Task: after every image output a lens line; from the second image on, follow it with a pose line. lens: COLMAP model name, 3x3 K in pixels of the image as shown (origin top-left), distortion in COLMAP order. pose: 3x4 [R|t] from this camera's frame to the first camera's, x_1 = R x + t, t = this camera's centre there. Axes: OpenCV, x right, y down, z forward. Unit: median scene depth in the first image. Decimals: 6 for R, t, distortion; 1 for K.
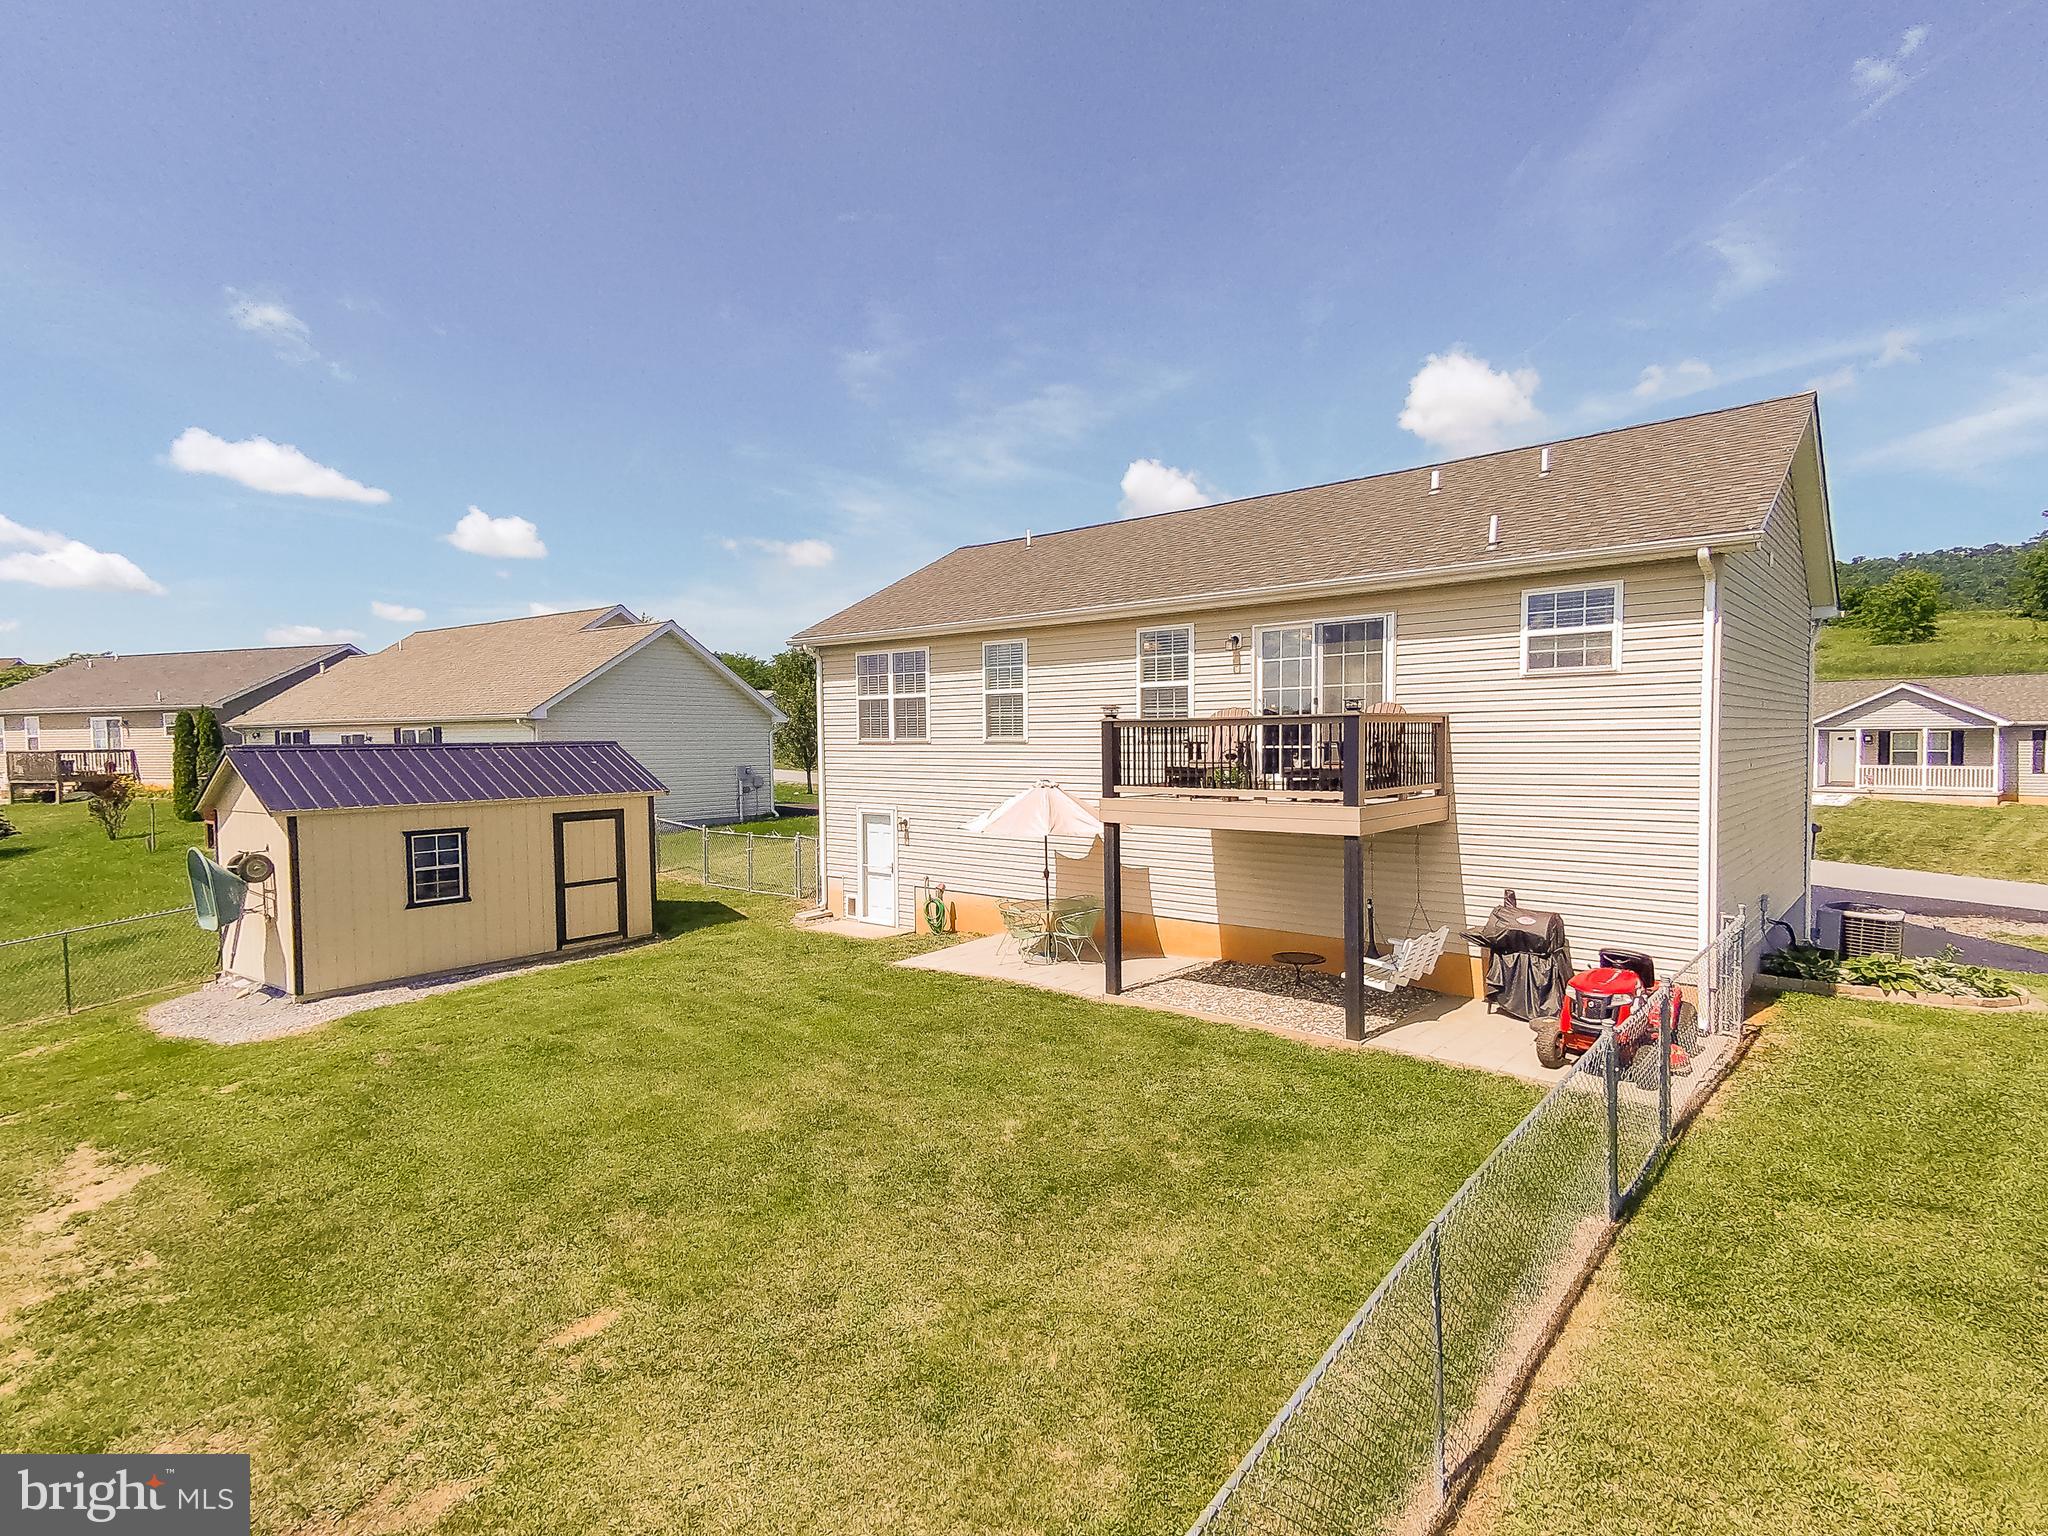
lens RADIAL K [[1022.2, 0, 1035.3], [0, 1022.2, 777.3], [0, 0, 1]] dist [0.144483, -0.085479]
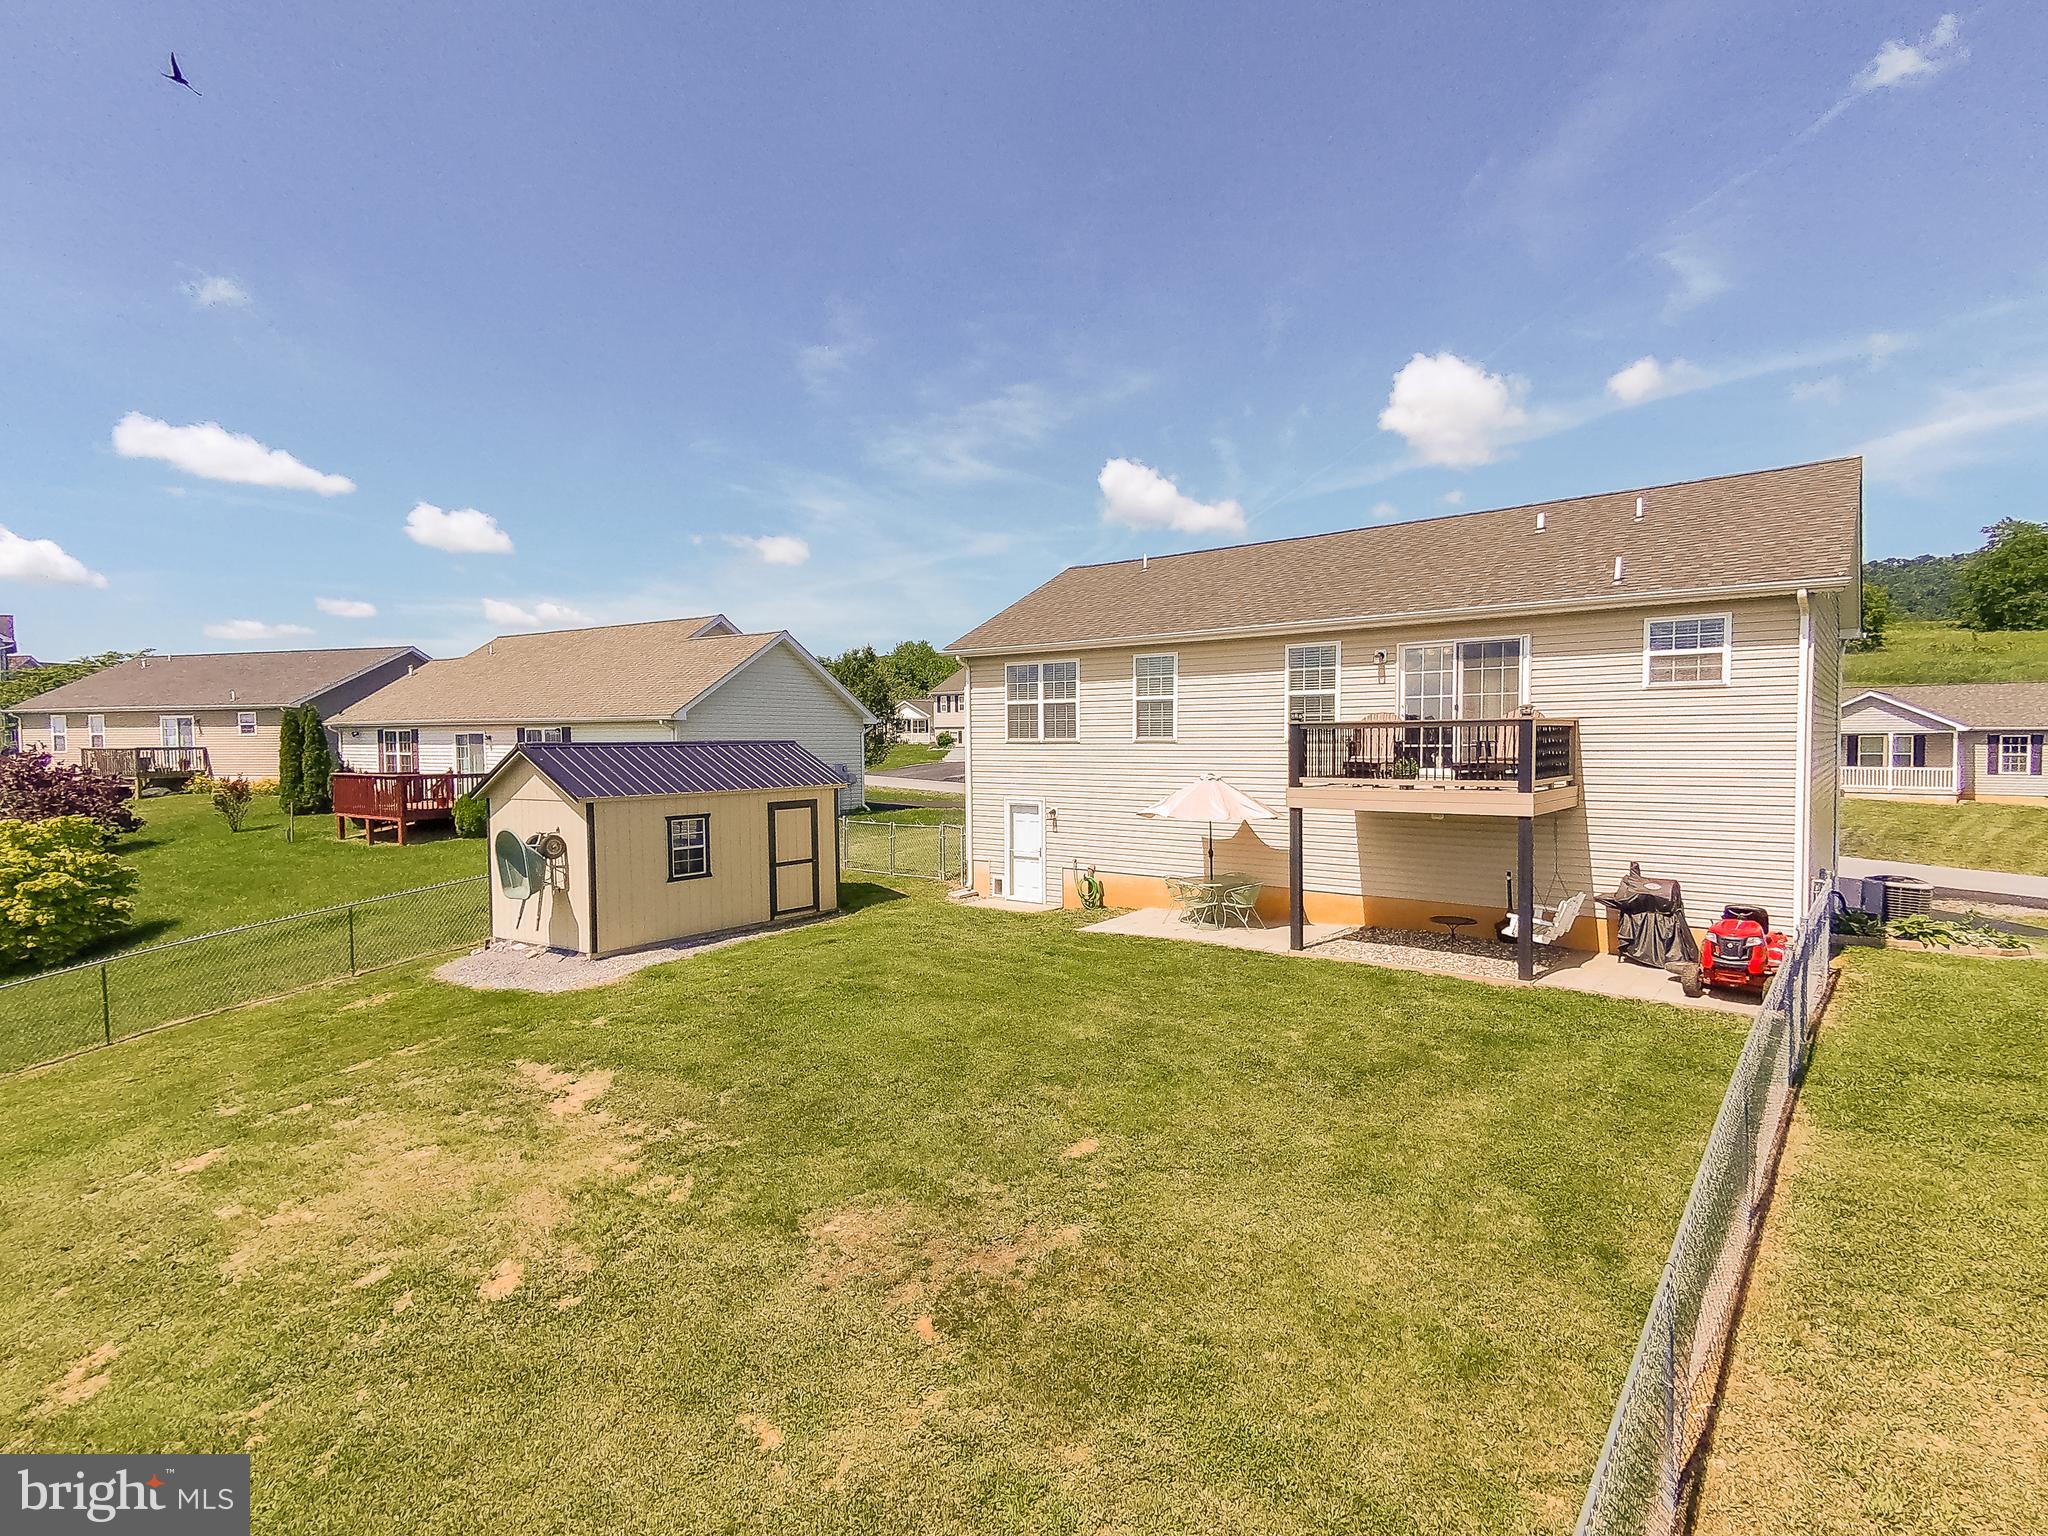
lens RADIAL K [[1022.2, 0, 1035.3], [0, 1022.2, 777.3], [0, 0, 1]] dist [0.144483, -0.085479]
pose [[0.999339, 0.002132, 0.036301, -0.241537], [-0.002079, 0.999997, -0.001520, 0.009124], [-0.036304, 0.001444, 0.999340, -0.176373]]
